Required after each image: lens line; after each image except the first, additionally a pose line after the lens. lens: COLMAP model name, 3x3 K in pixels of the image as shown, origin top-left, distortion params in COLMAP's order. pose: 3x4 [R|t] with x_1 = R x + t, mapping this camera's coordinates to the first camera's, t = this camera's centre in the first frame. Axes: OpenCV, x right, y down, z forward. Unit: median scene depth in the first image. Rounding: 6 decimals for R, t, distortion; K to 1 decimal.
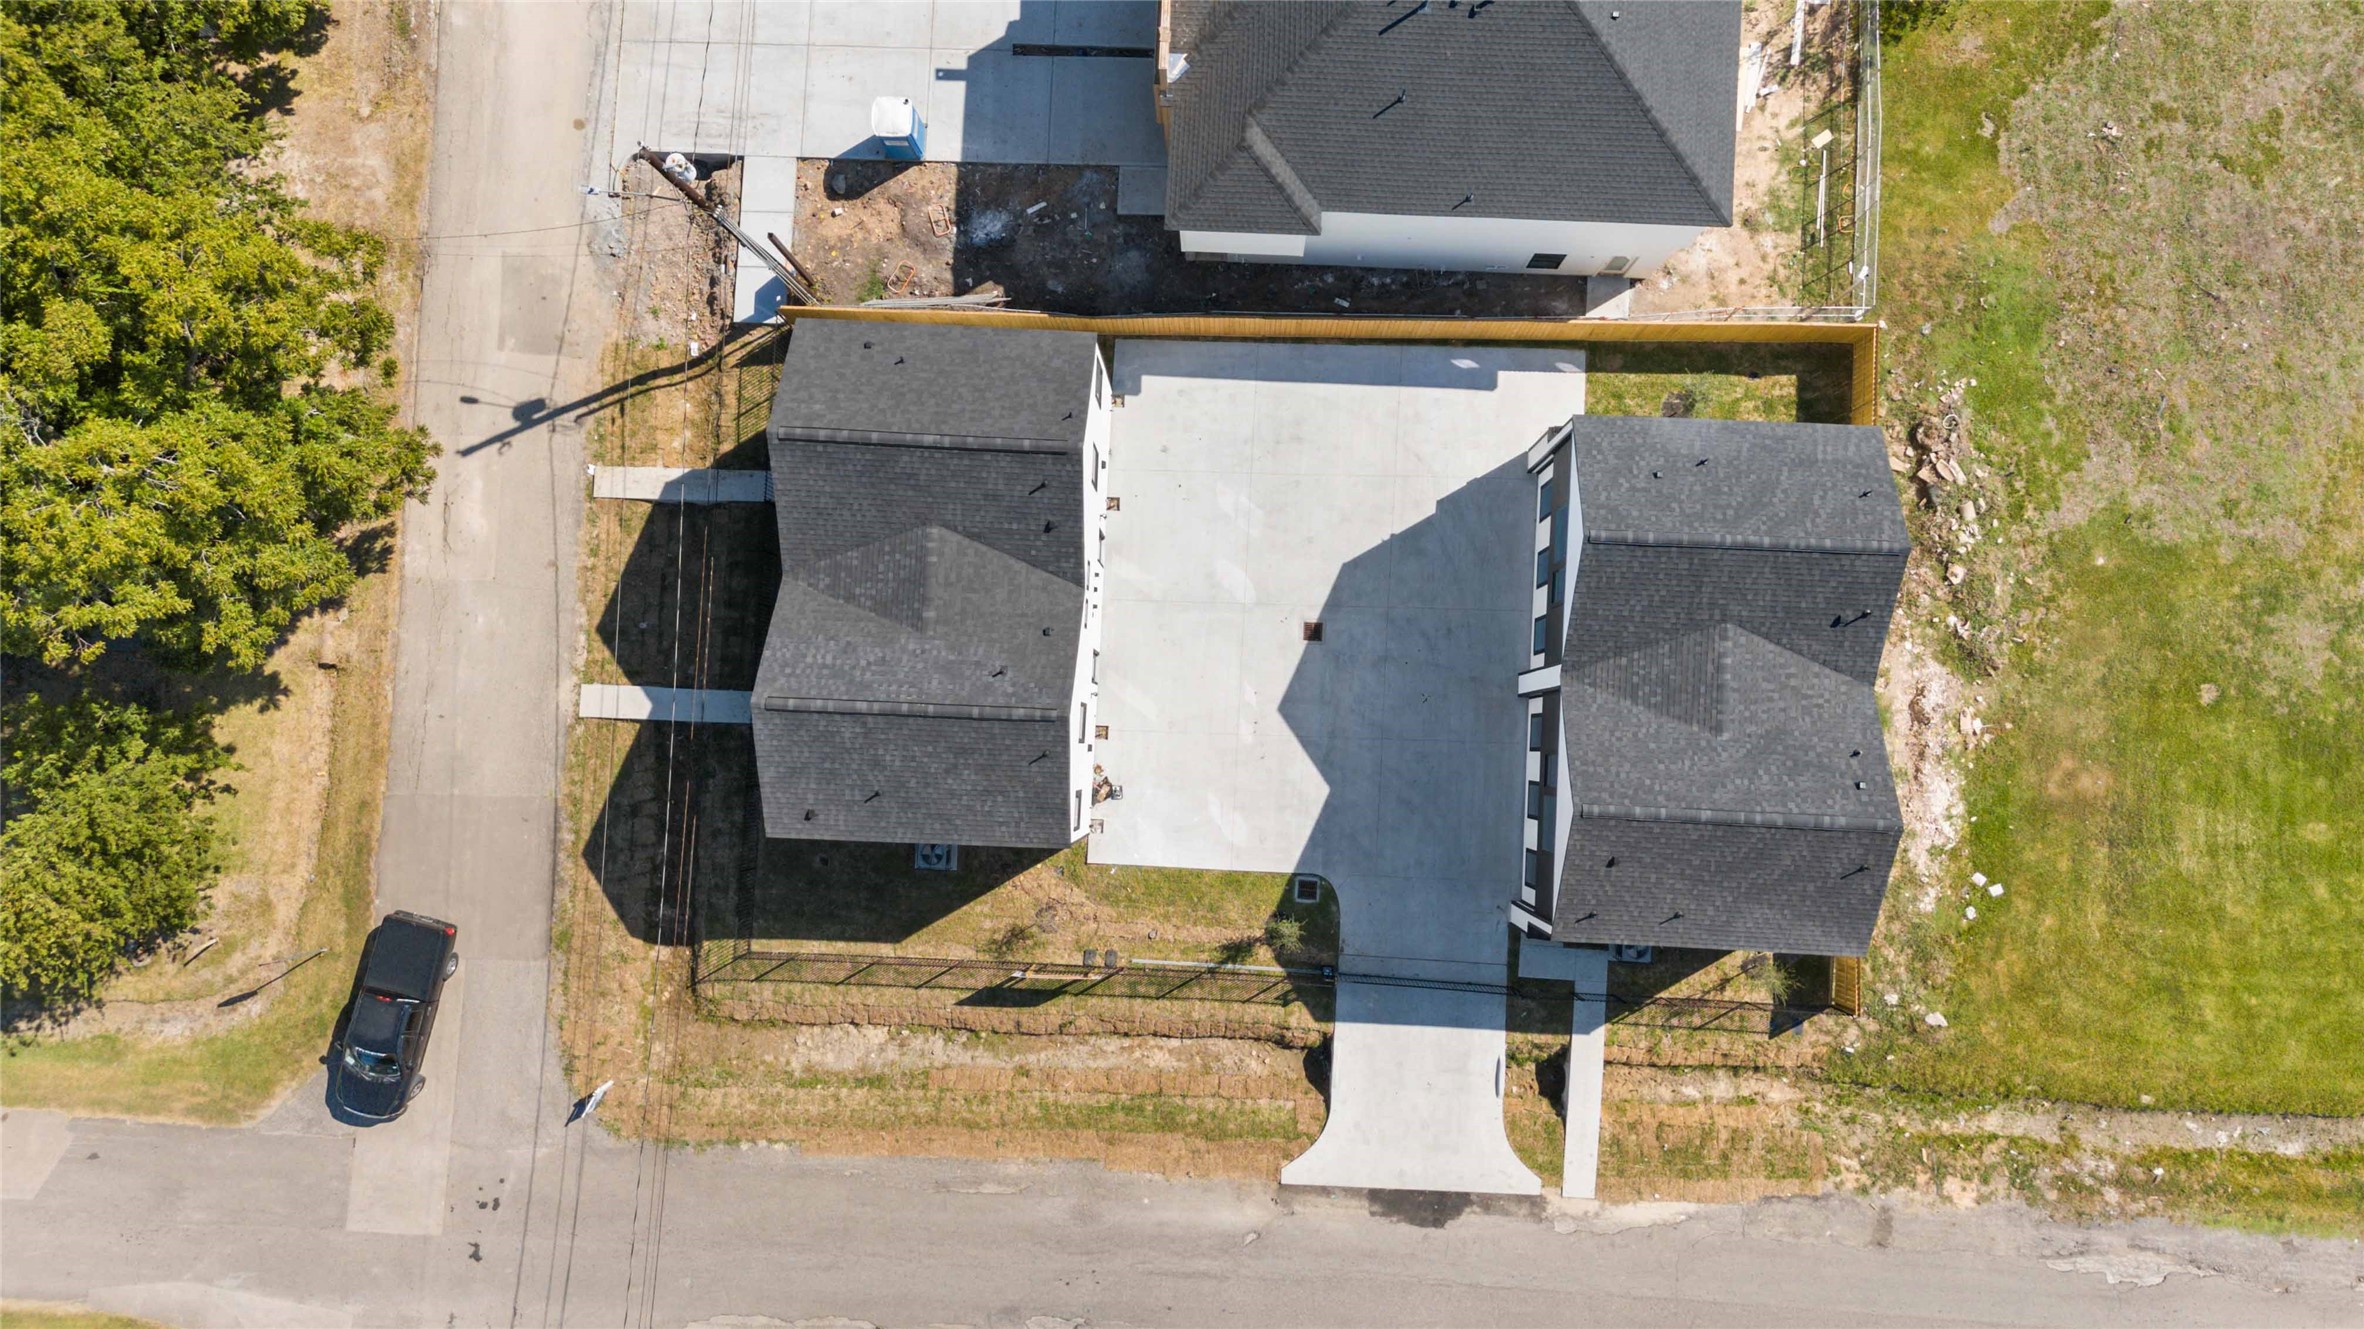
lens RADIAL K [[1745.0, 0, 1192.8], [0, 1745.0, 657.4], [0, 0, 1]] dist [0.063465, -0.037687]
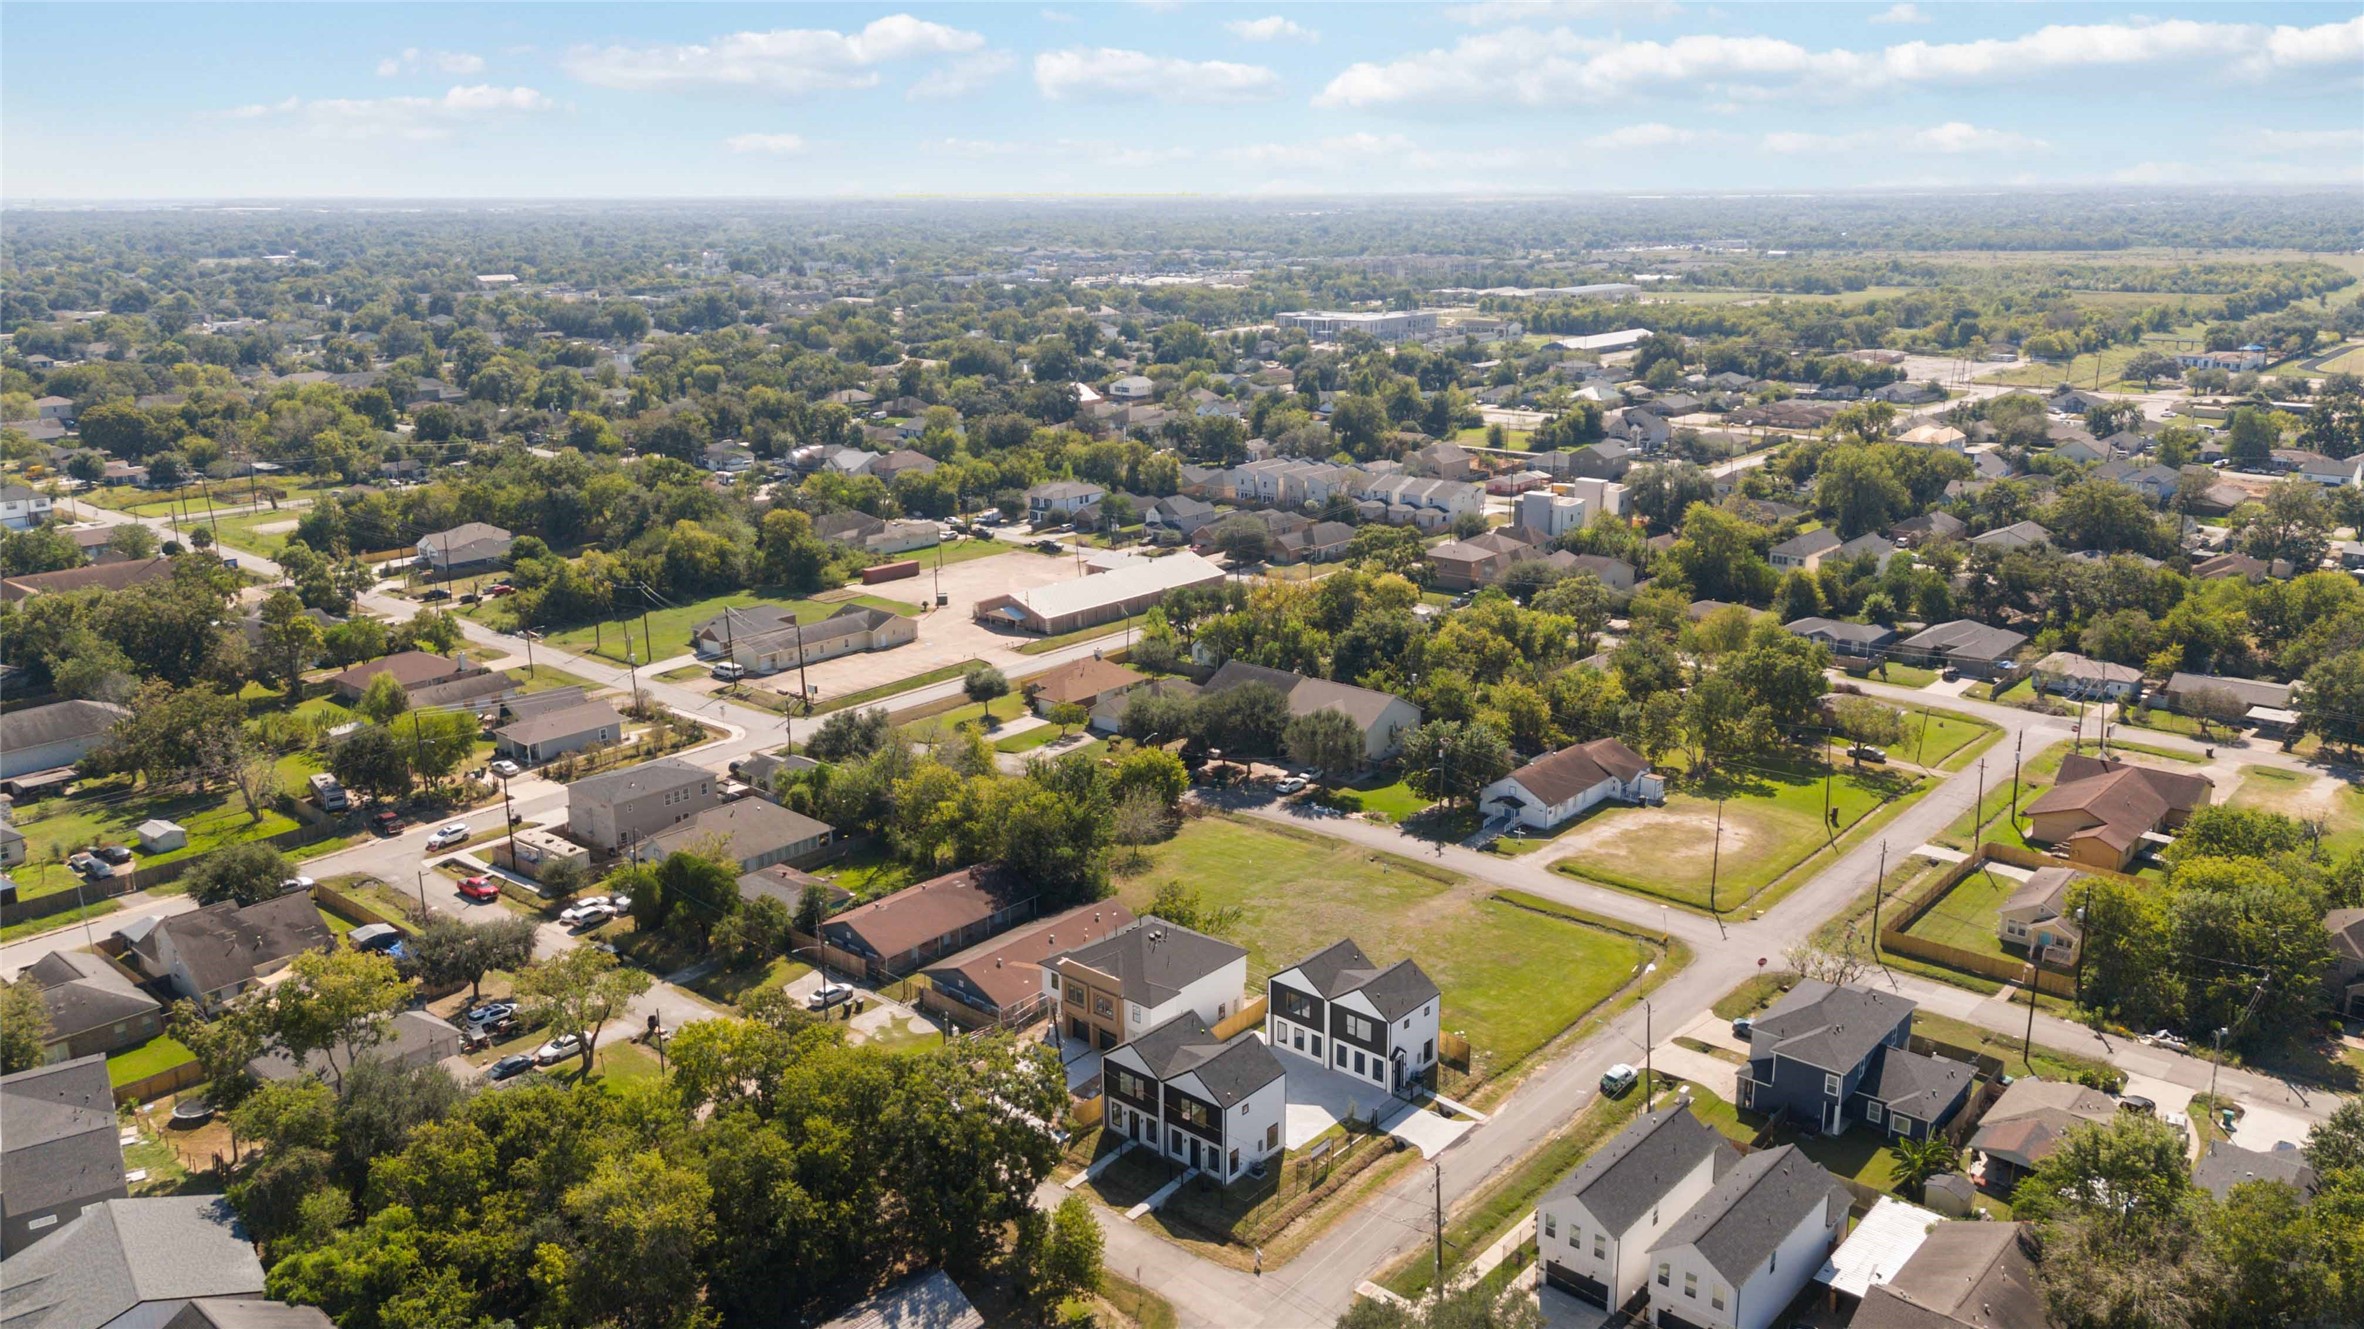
lens RADIAL K [[1763.4, 0, 1186.5], [0, 1763.4, 623.1], [0, 0, 1]] dist [0.117964, -0.209787]
pose [[0.619306, -0.180607, 0.764095, -2.179854], [0.784076, 0.193136, -0.589850, 1.493771], [-0.041043, 0.964406, 0.261220, -0.538714]]
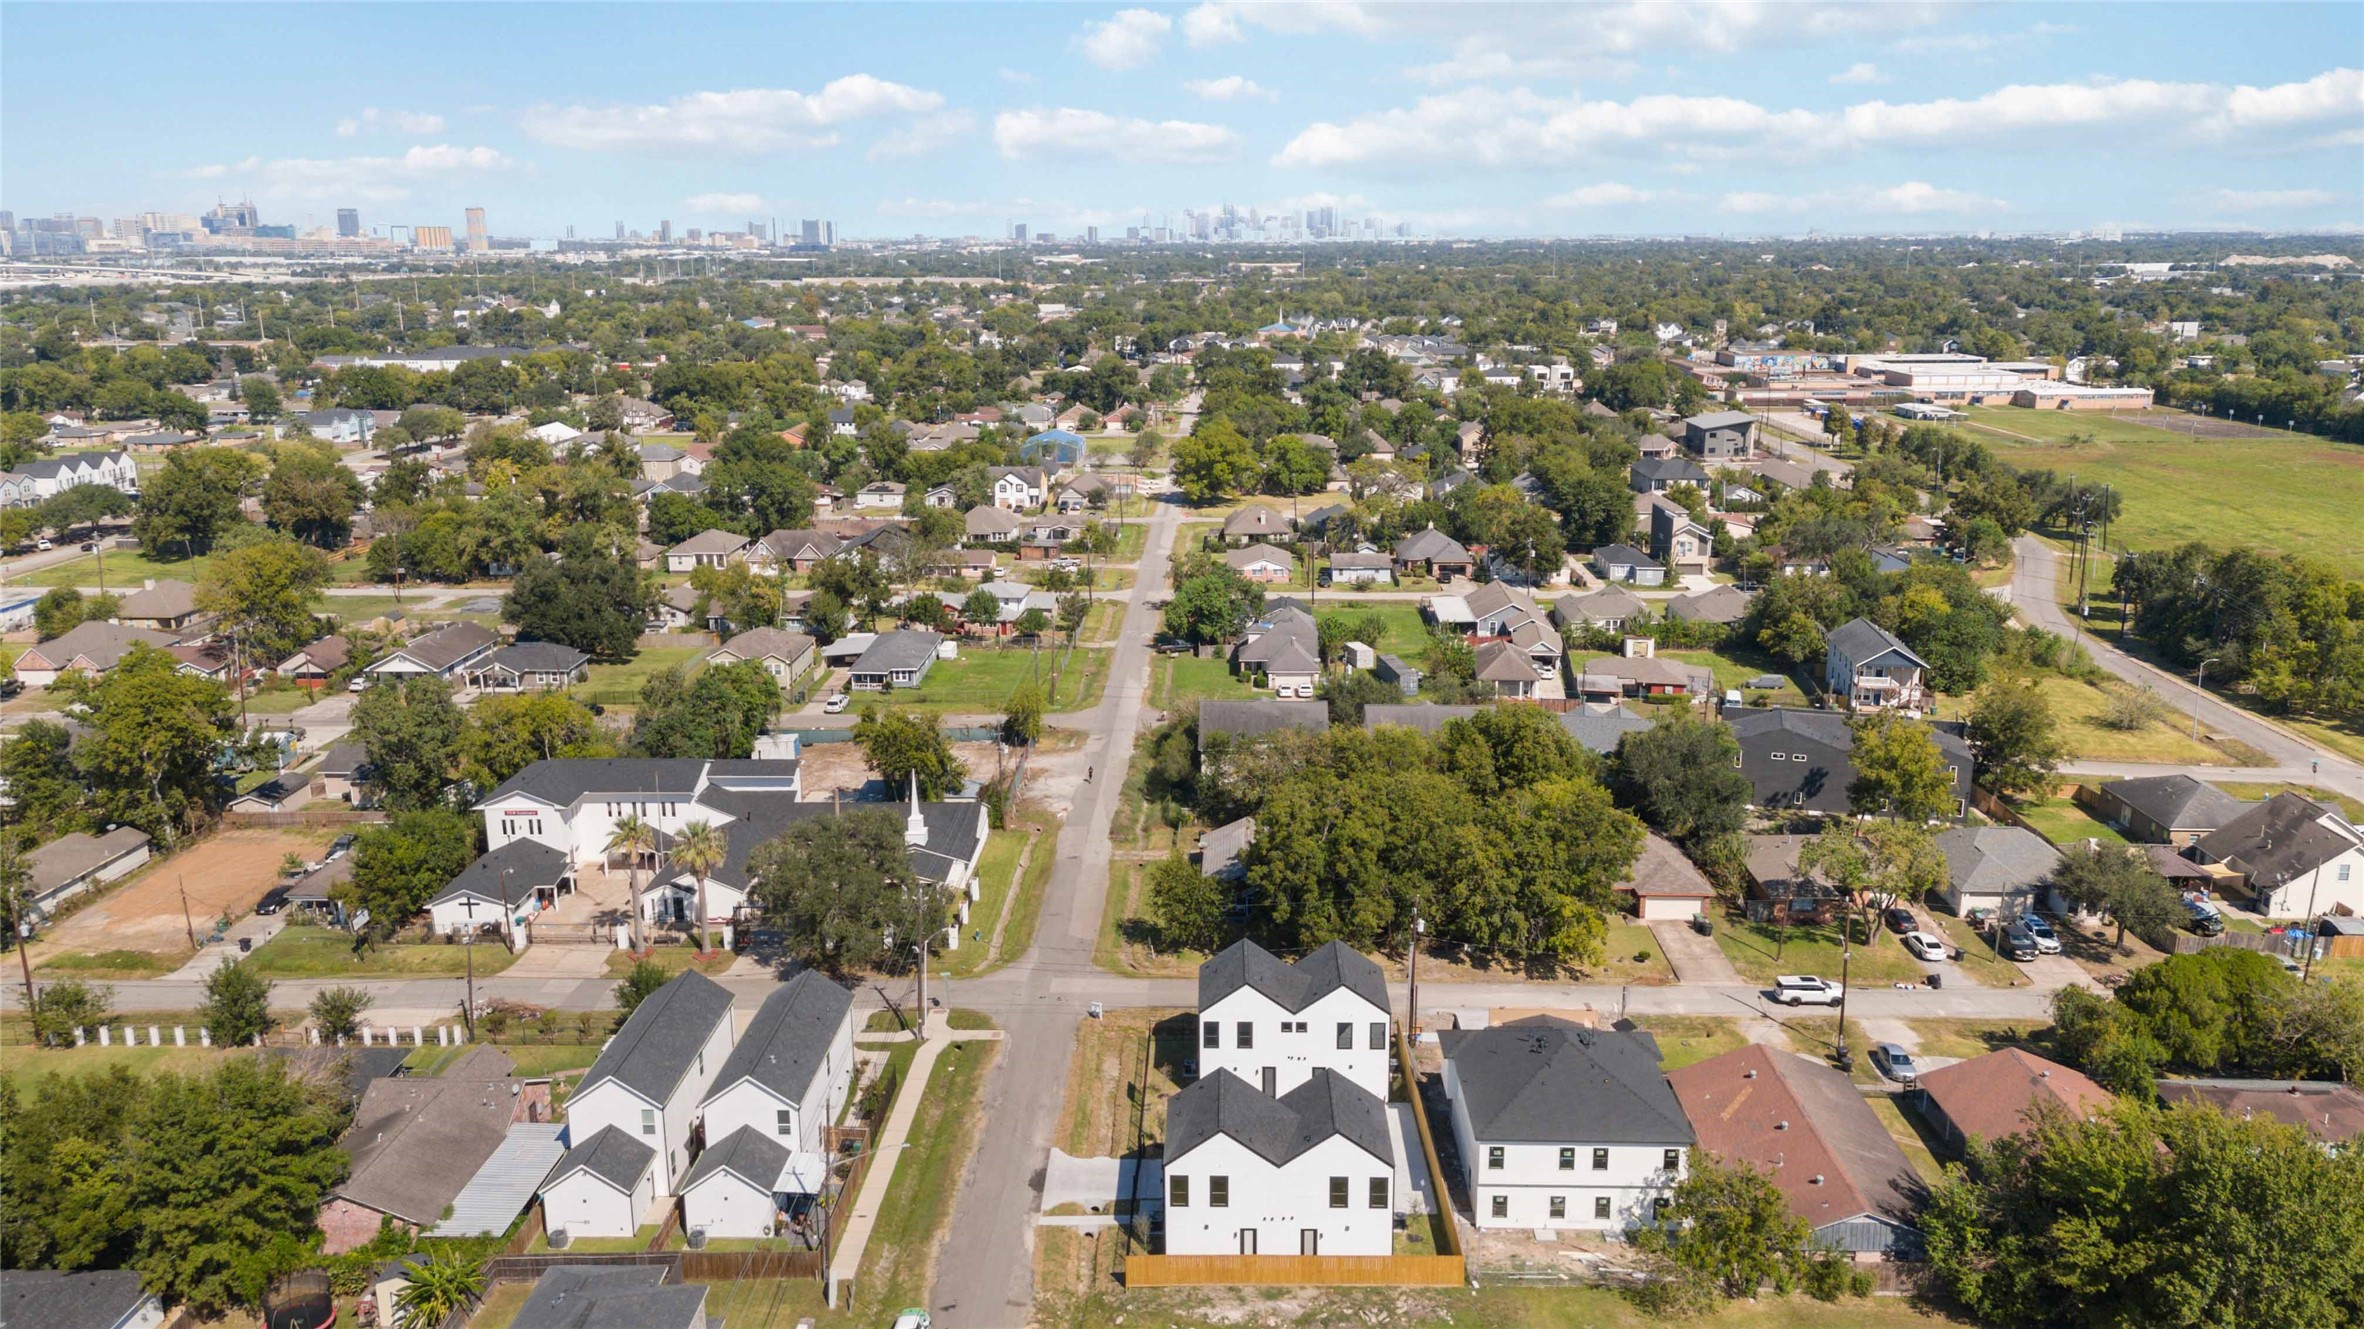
lens RADIAL K [[1745.0, 0, 1192.8], [0, 1745.0, 657.4], [0, 0, 1]] dist [0.063465, -0.037687]
pose [[0.025444, 0.254969, -0.966615, 2.089782], [-0.998348, 0.056302, -0.011429, 0.104818], [0.051508, 0.965309, 0.255980, -0.189697]]
